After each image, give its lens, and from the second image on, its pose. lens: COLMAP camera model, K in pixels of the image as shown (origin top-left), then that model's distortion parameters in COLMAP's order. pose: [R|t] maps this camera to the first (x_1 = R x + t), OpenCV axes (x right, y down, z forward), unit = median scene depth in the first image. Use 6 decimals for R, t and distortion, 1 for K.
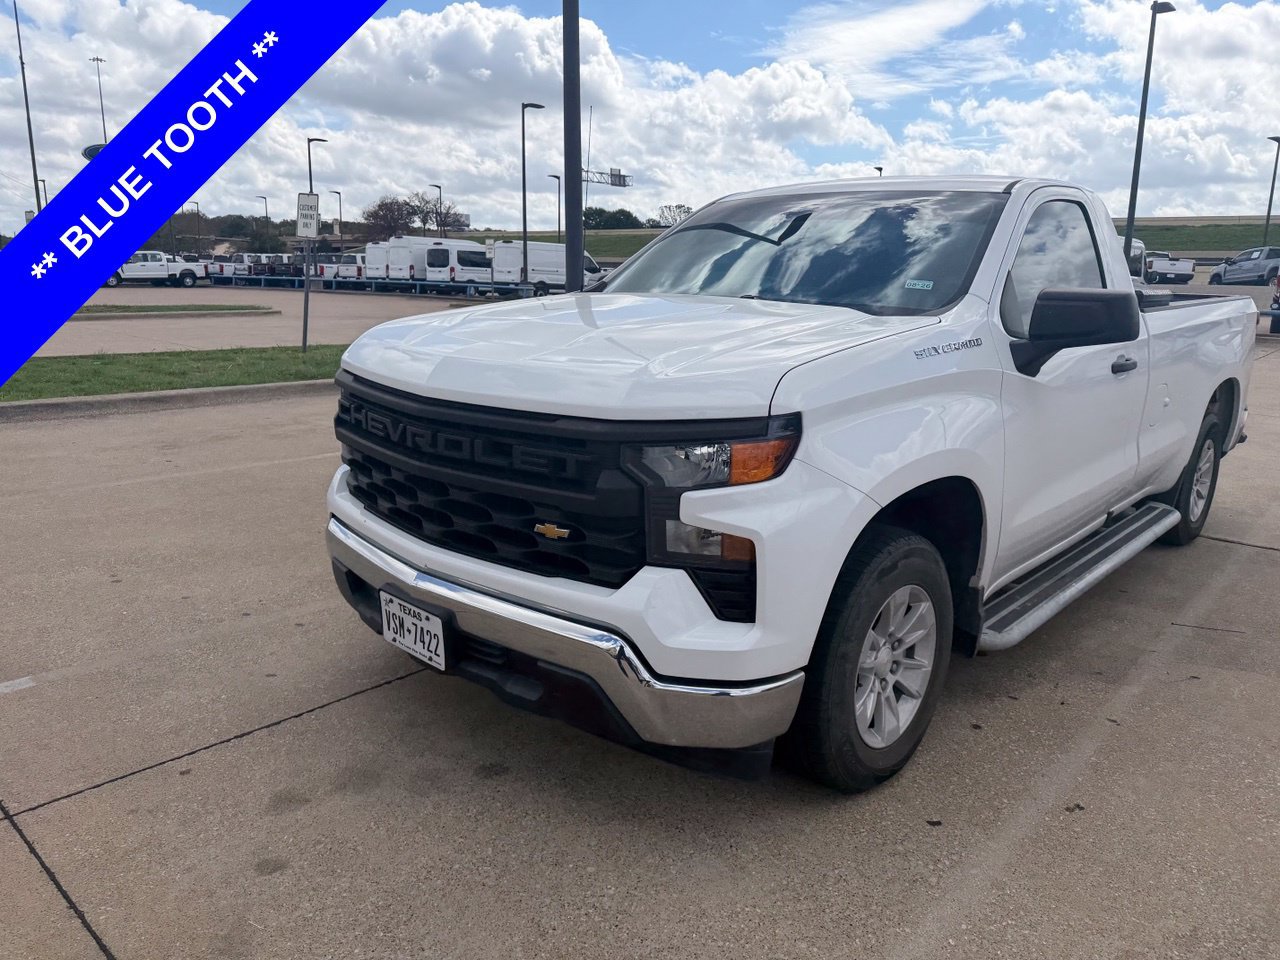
lens RADIAL K [[897.9, 0, 655.8], [0, 897.9, 470.9], [0, 0, 1]] dist [0.033447, -0.045840]
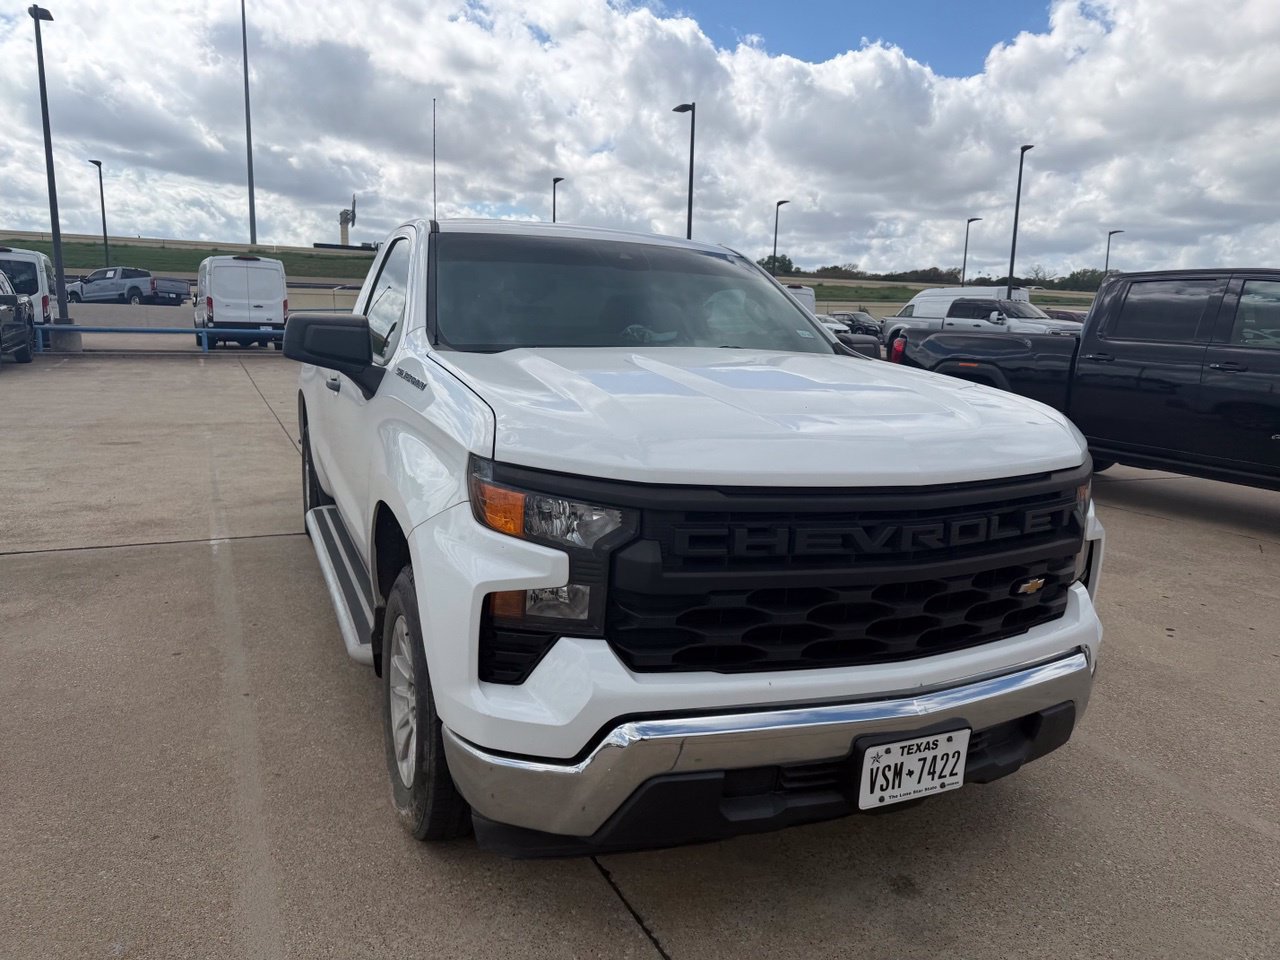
lens RADIAL K [[897.9, 0, 641.0], [0, 897.9, 476.5], [0, 0, 1]] dist [0.033447, -0.045840]
pose [[0.393975, -0.168697, 0.903507, -1.015885], [0.177963, 0.978410, 0.105081, -0.205332], [-0.901727, 0.119392, 0.415491, 0.809538]]
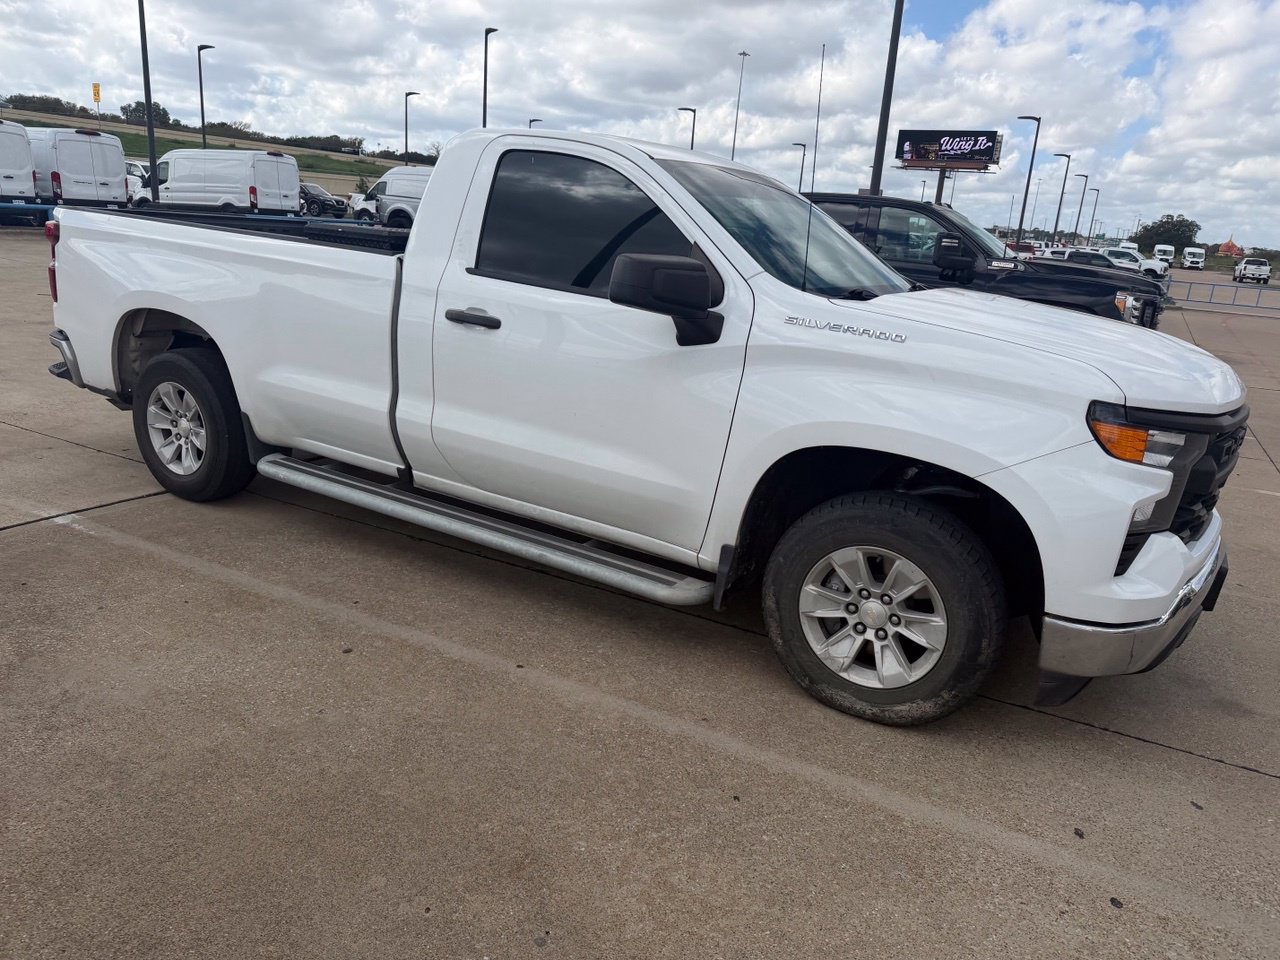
lens RADIAL K [[897.9, 0, 642.2], [0, 897.9, 492.6], [0, 0, 1]] dist [0.033447, -0.045840]
pose [[-0.216001, -0.315393, 0.924051, -1.184630], [0.132018, 0.928268, 0.347692, -0.471223], [-0.967427, 0.197093, -0.158869, 1.874634]]
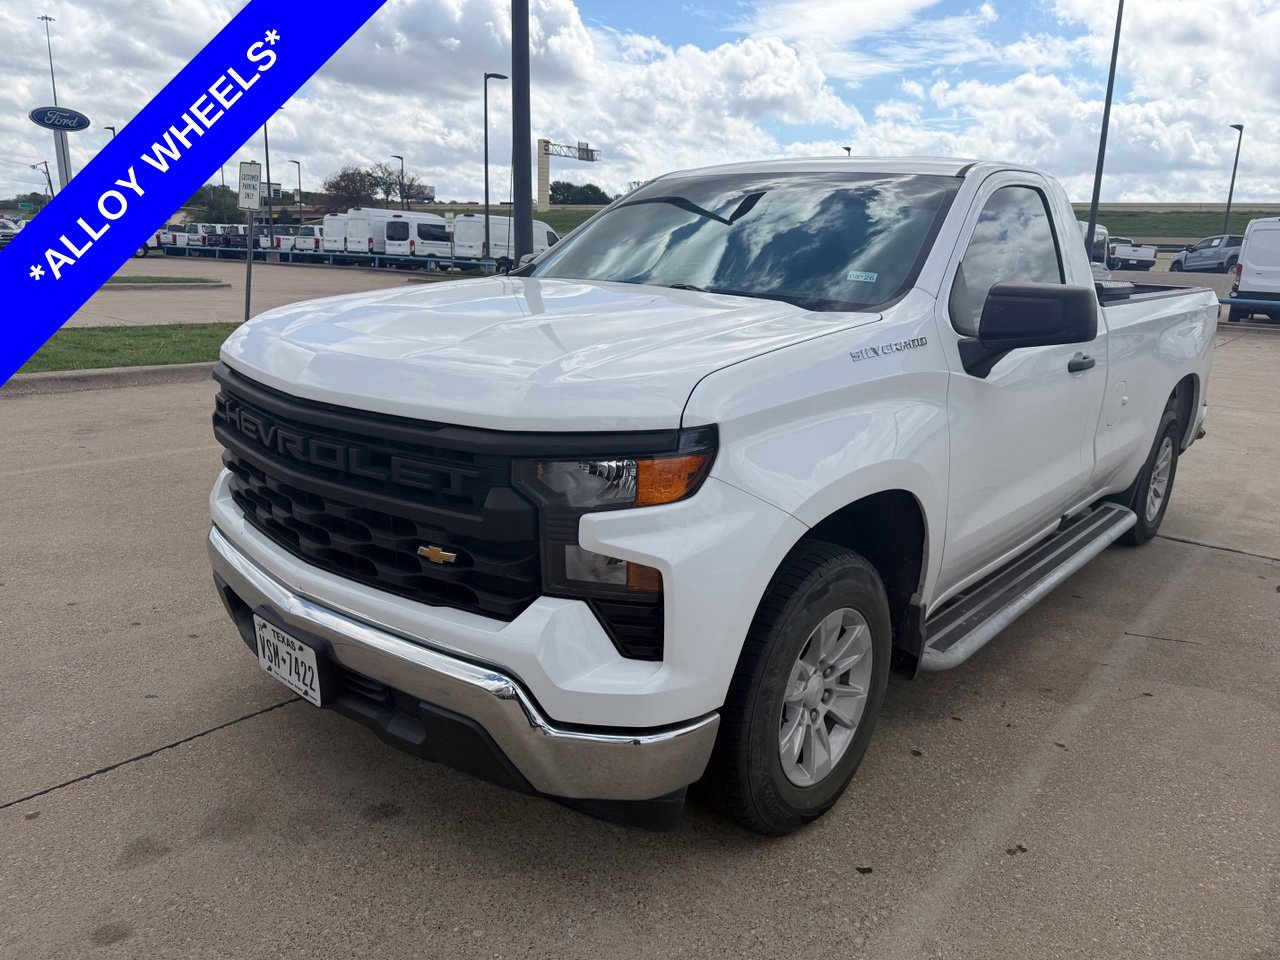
lens RADIAL K [[897.9, 0, 656.3], [0, 897.9, 473.1], [0, 0, 1]] dist [0.033447, -0.045840]
pose [[0.999322, 0.007809, 0.035992, 0.057353], [-0.008745, 0.999626, 0.025914, -0.031767], [-0.035776, -0.026211, 0.999016, 0.096828]]
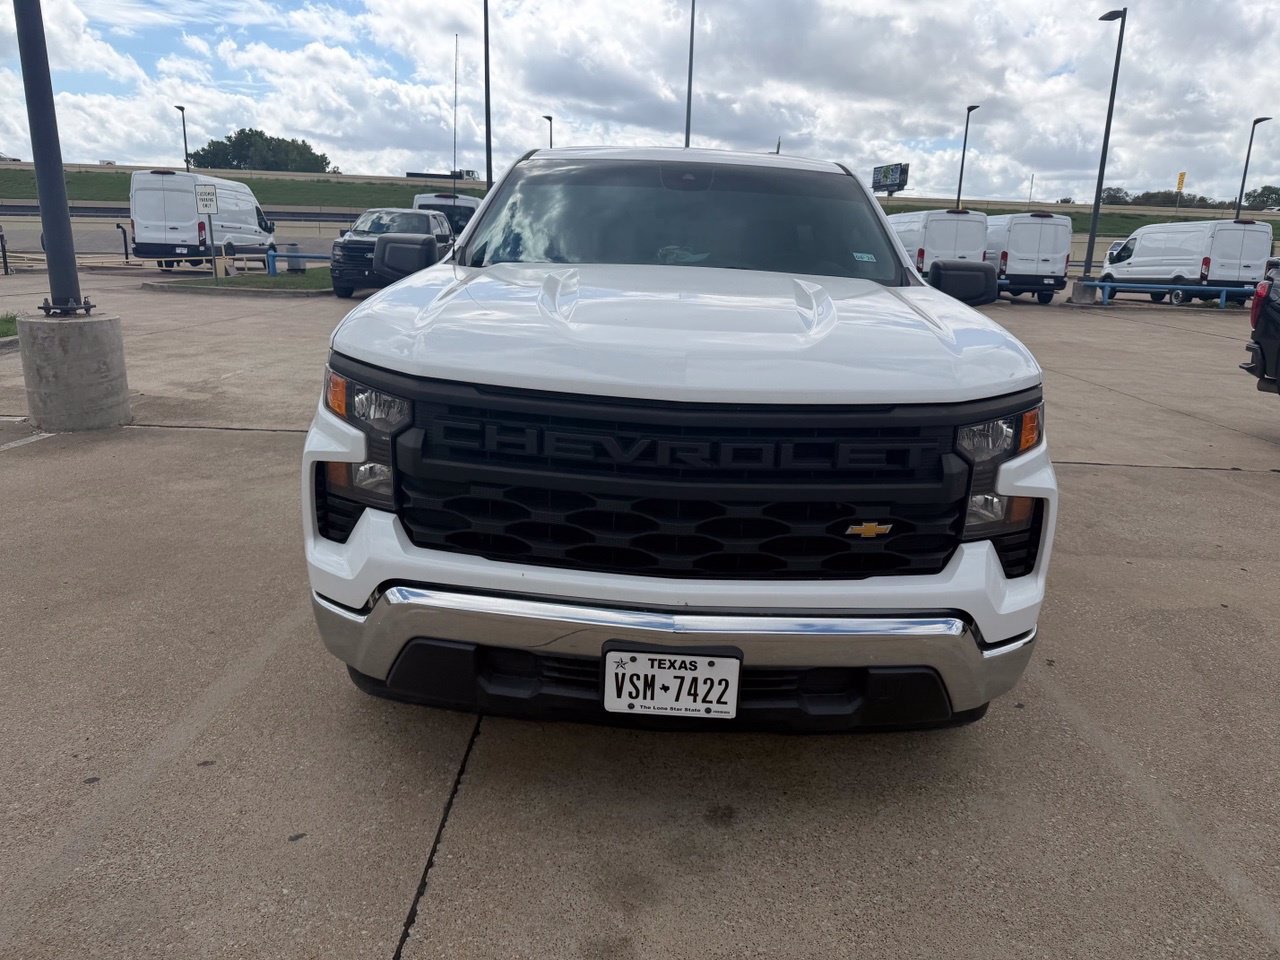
lens RADIAL K [[897.9, 0, 648.0], [0, 897.9, 464.7], [0, 0, 1]] dist [0.033447, -0.045840]
pose [[0.749682, -0.150446, 0.644471, -0.747794], [0.123059, 0.988524, 0.087613, -0.093395], [-0.650256, 0.013626, 0.759593, 0.366943]]
